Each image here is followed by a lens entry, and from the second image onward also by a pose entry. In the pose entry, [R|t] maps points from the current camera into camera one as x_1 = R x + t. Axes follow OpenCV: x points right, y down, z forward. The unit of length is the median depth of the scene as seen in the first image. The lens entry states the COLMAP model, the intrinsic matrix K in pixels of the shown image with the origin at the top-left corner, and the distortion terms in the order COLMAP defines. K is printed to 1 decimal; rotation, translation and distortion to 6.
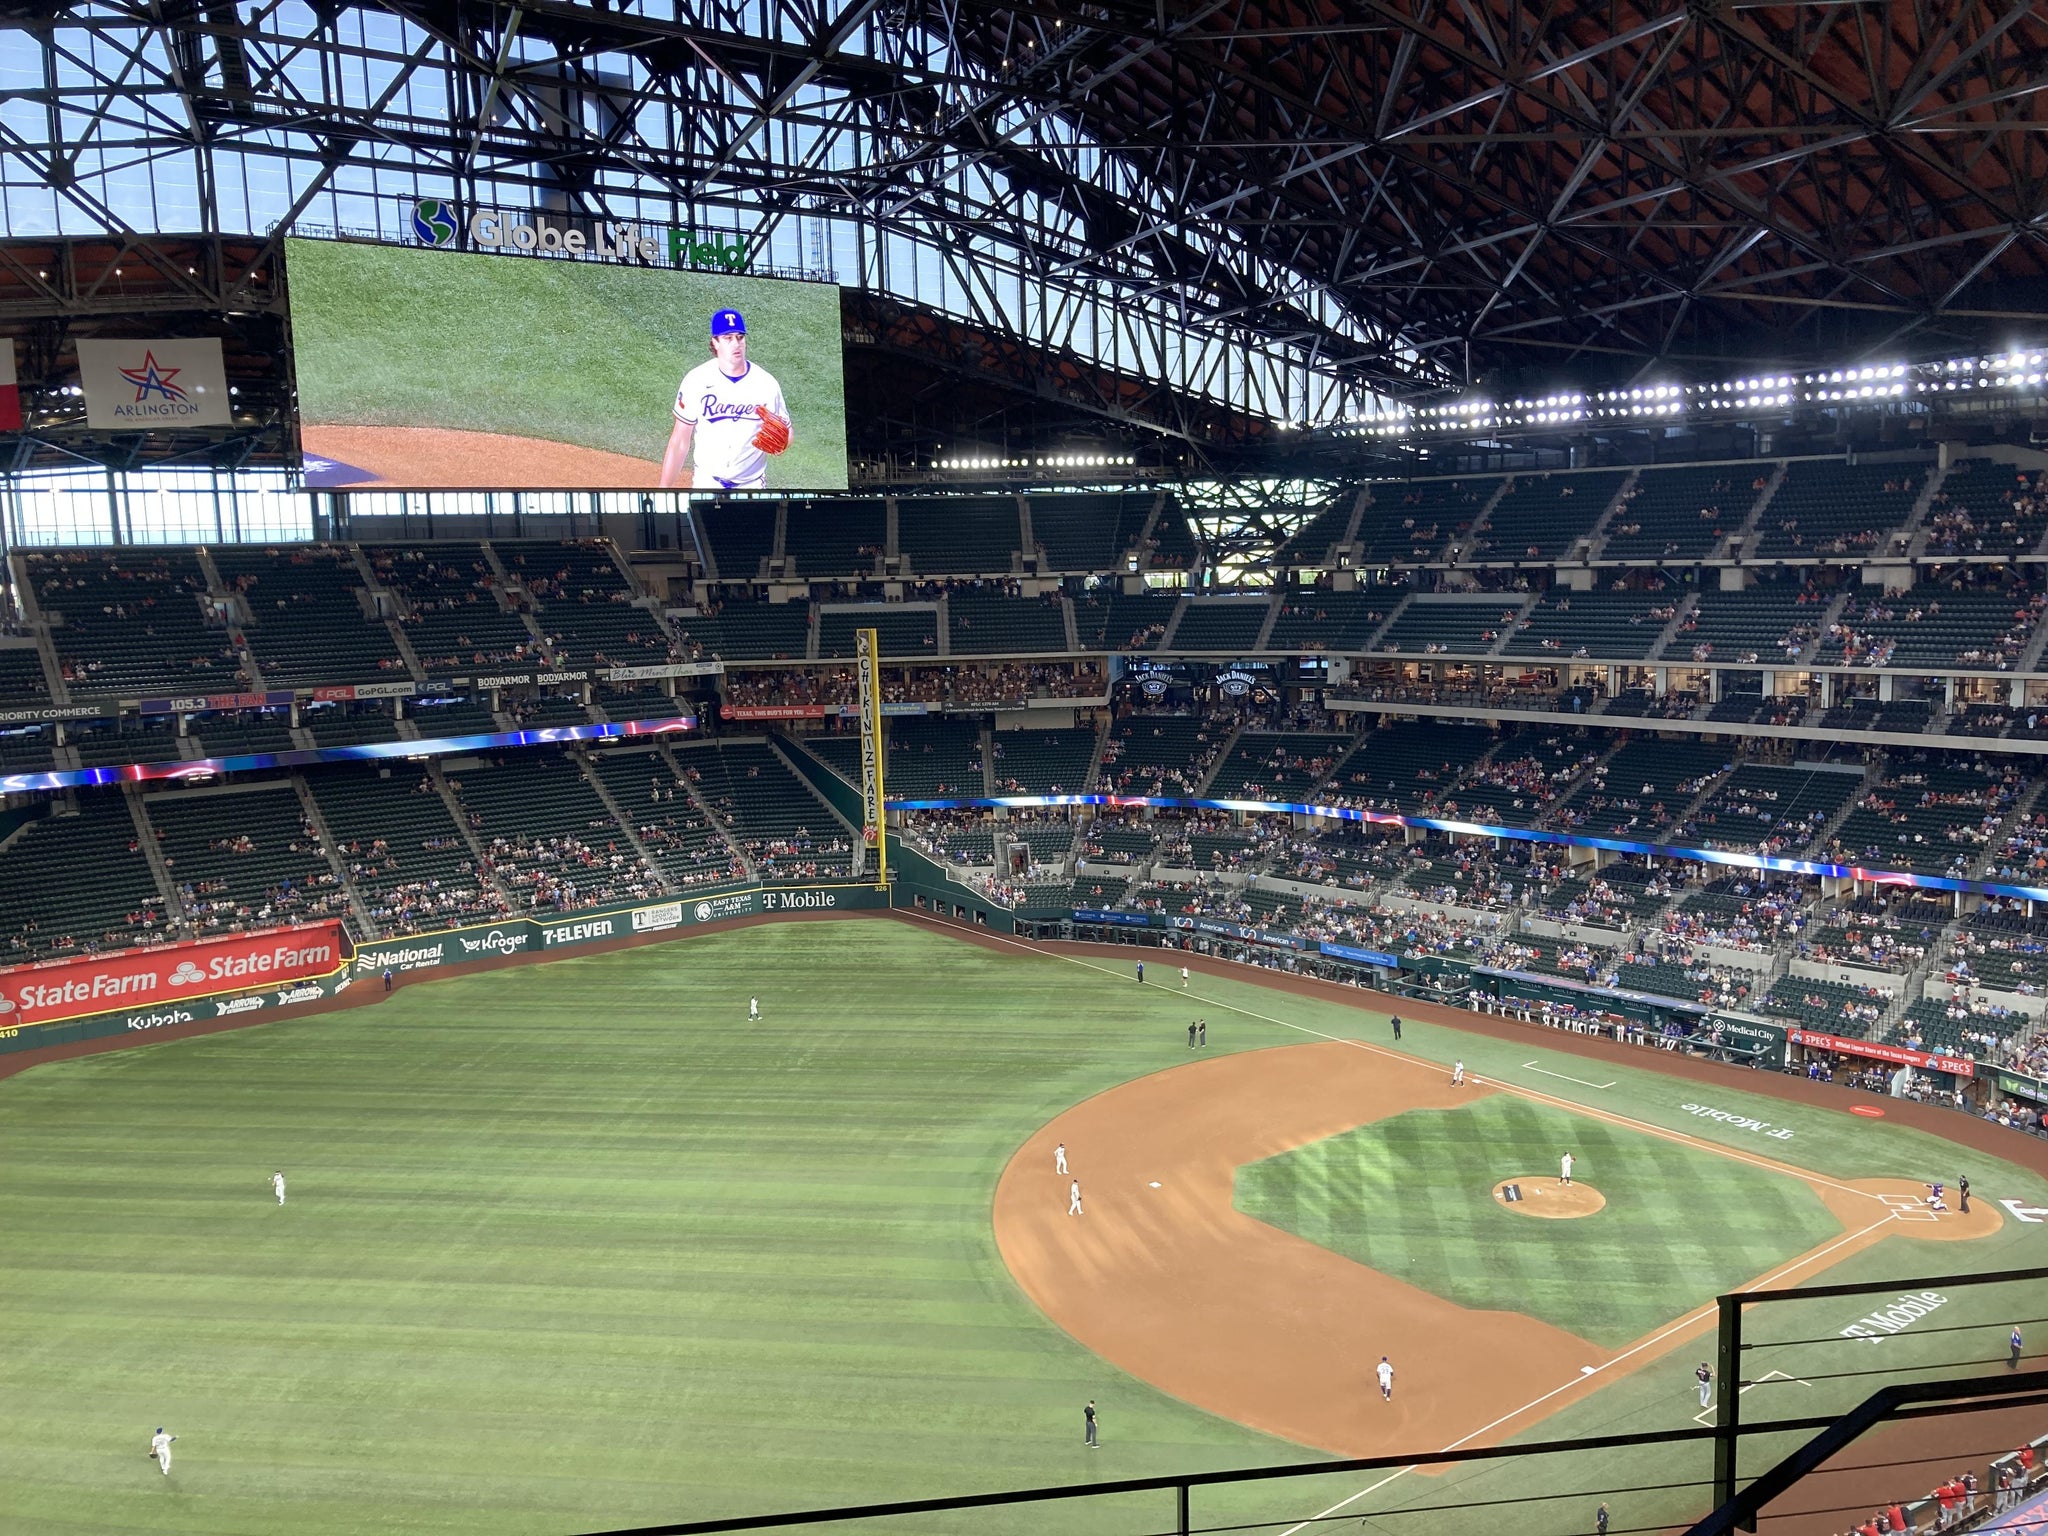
lens RADIAL K [[1586.5, 0, 1024.0], [0, 1586.5, 768.0], [0, 0, 1]] dist [-0.021344, -0.004937]
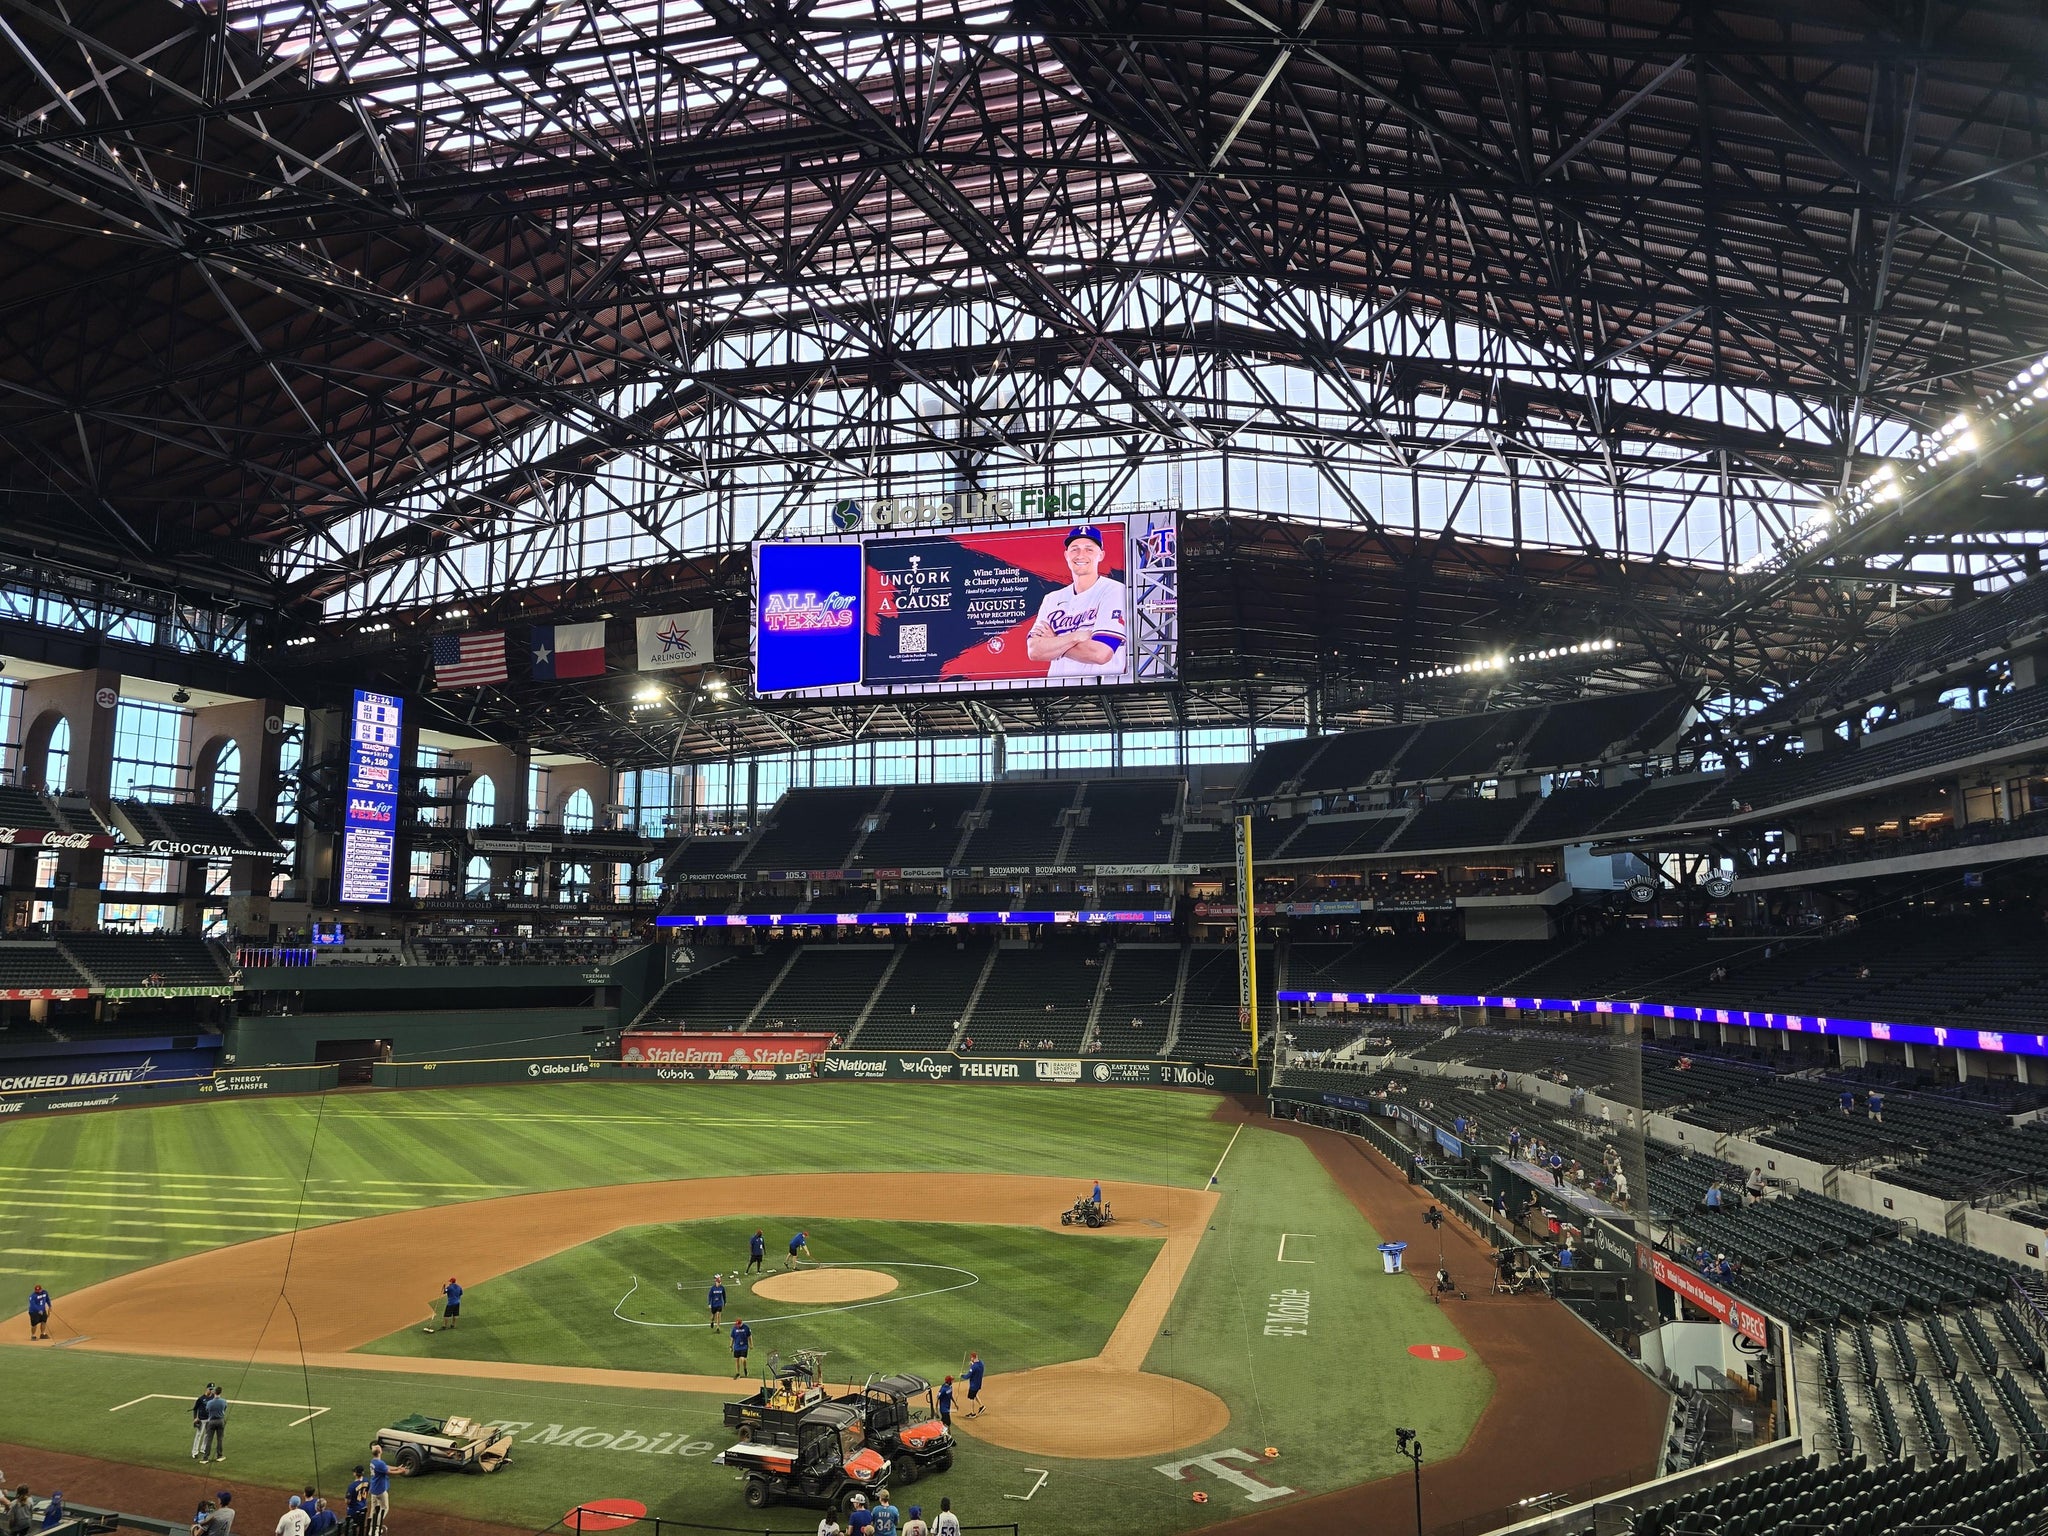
lens RADIAL K [[1345.5, 0, 1022.2], [0, 1345.5, 781.3], [0, 0, 1]] dist [0.130159, -0.198683]
pose [[0.651319, -0.069036, -0.755657, 0.525291], [-0.116319, 0.974999, -0.189334, 0.082536], [0.749836, 0.211214, 0.627005, 0.338297]]
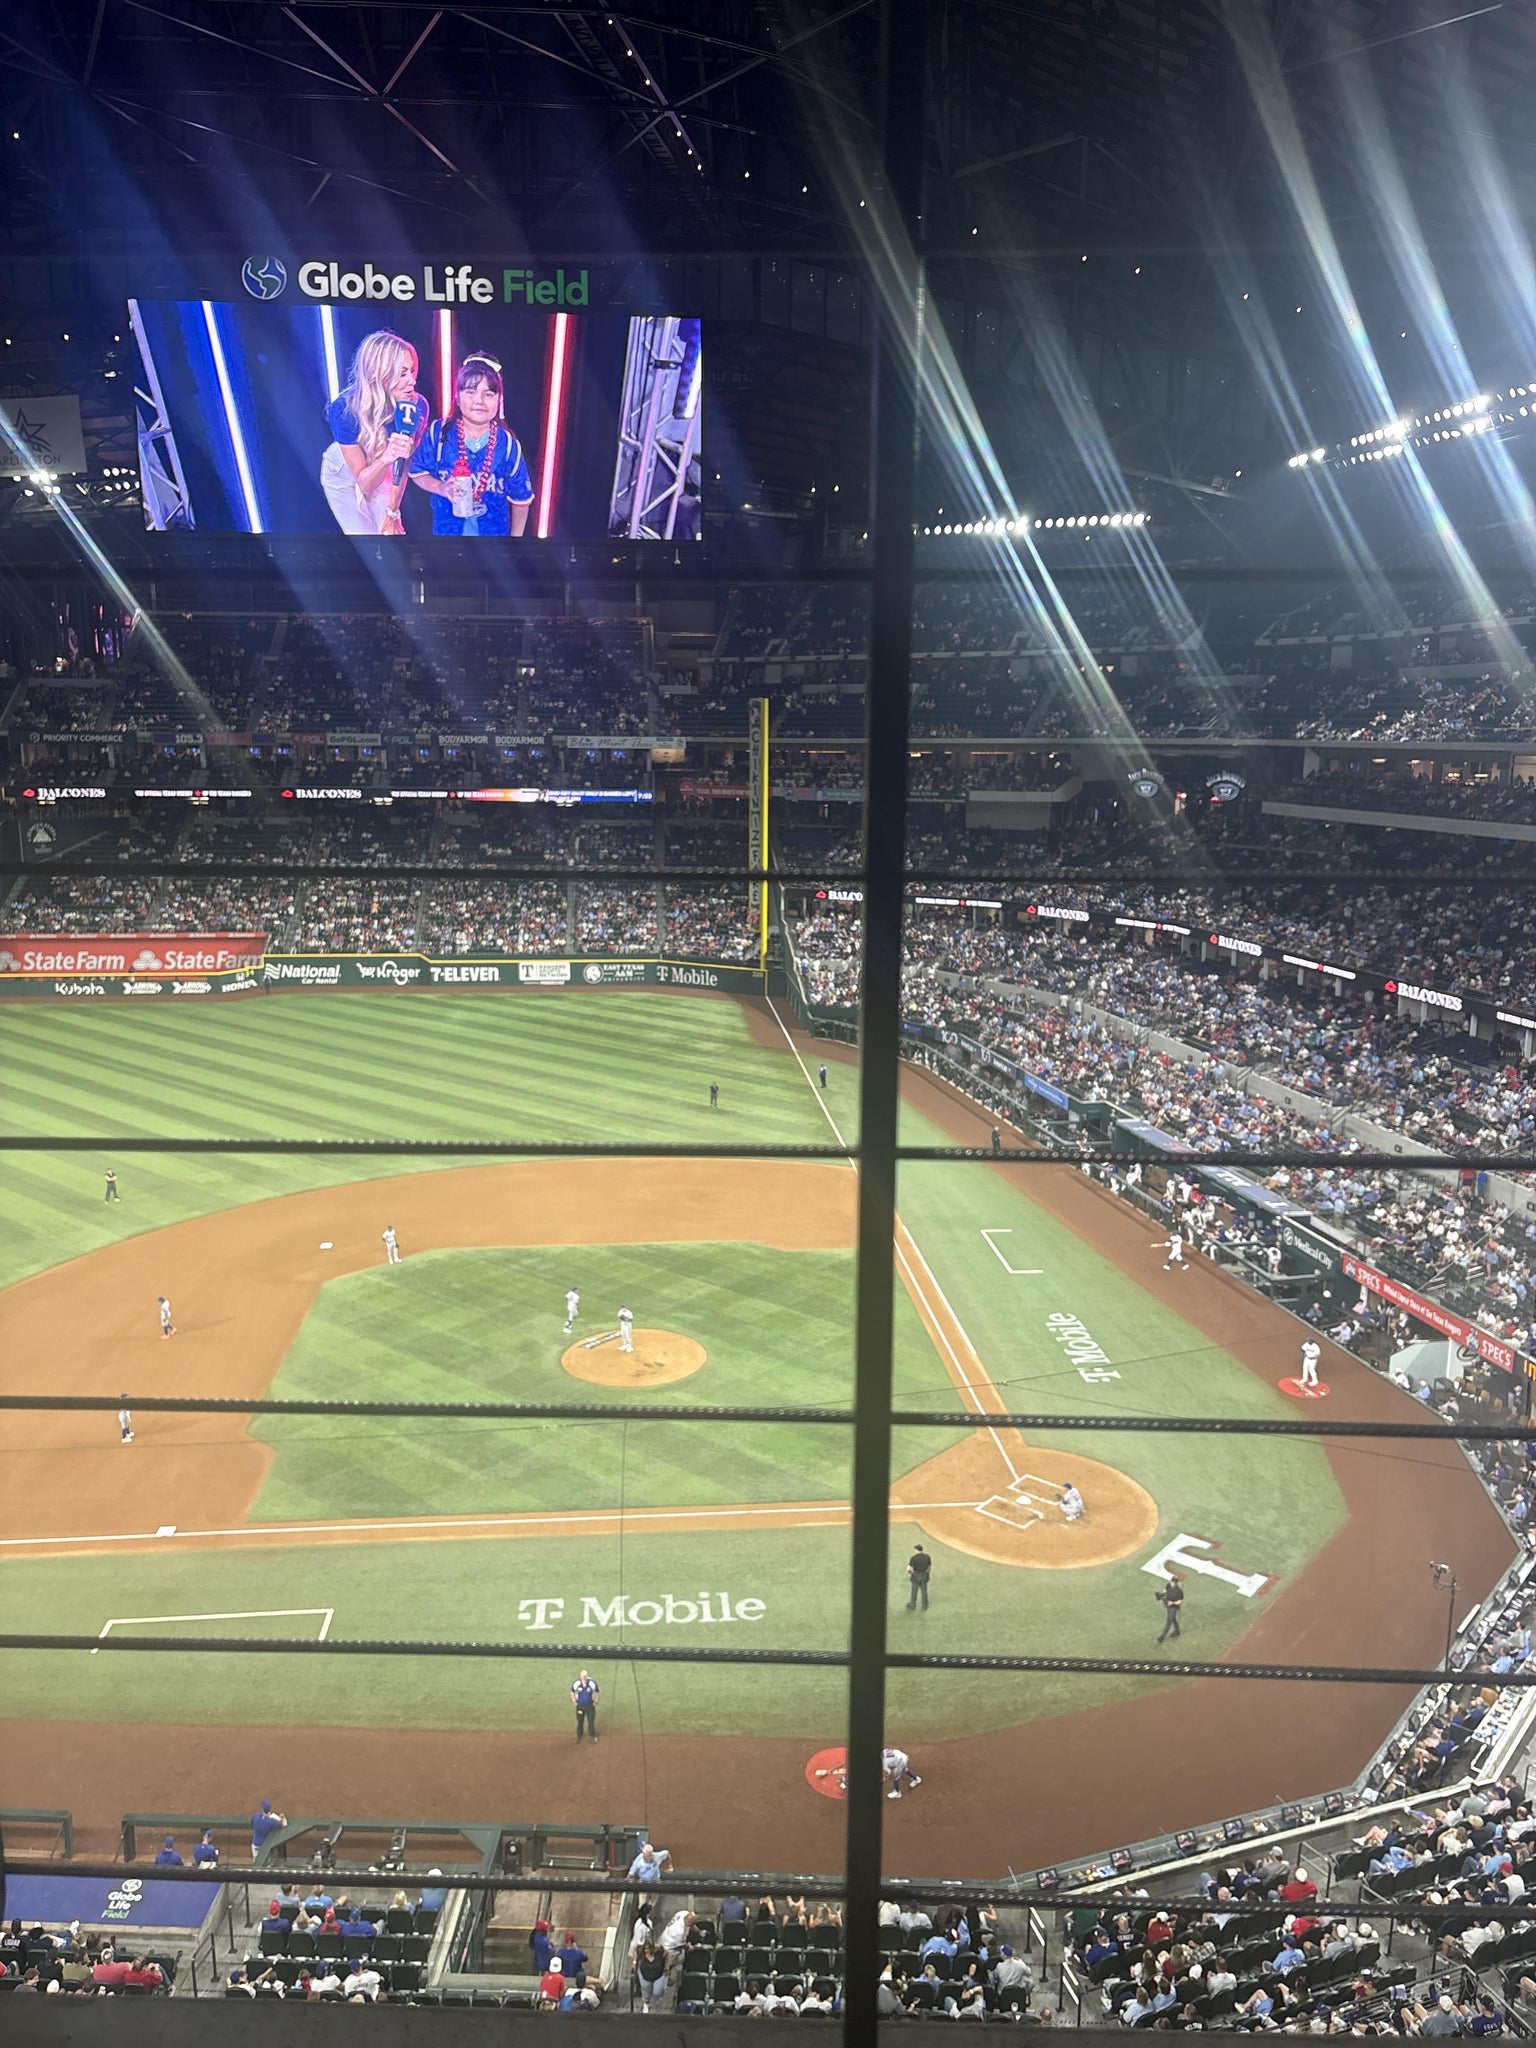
lens RADIAL K [[1522.8, 0, 768.0], [0, 1522.8, 1024.0], [0, 0, 1]] dist [0.091206, -0.162166]
pose [[0.846661, 0.133113, -0.515214, 0.435052], [-0.098722, 0.990691, 0.093728, 0.020001], [0.522894, -0.028493, 0.851921, 0.227241]]
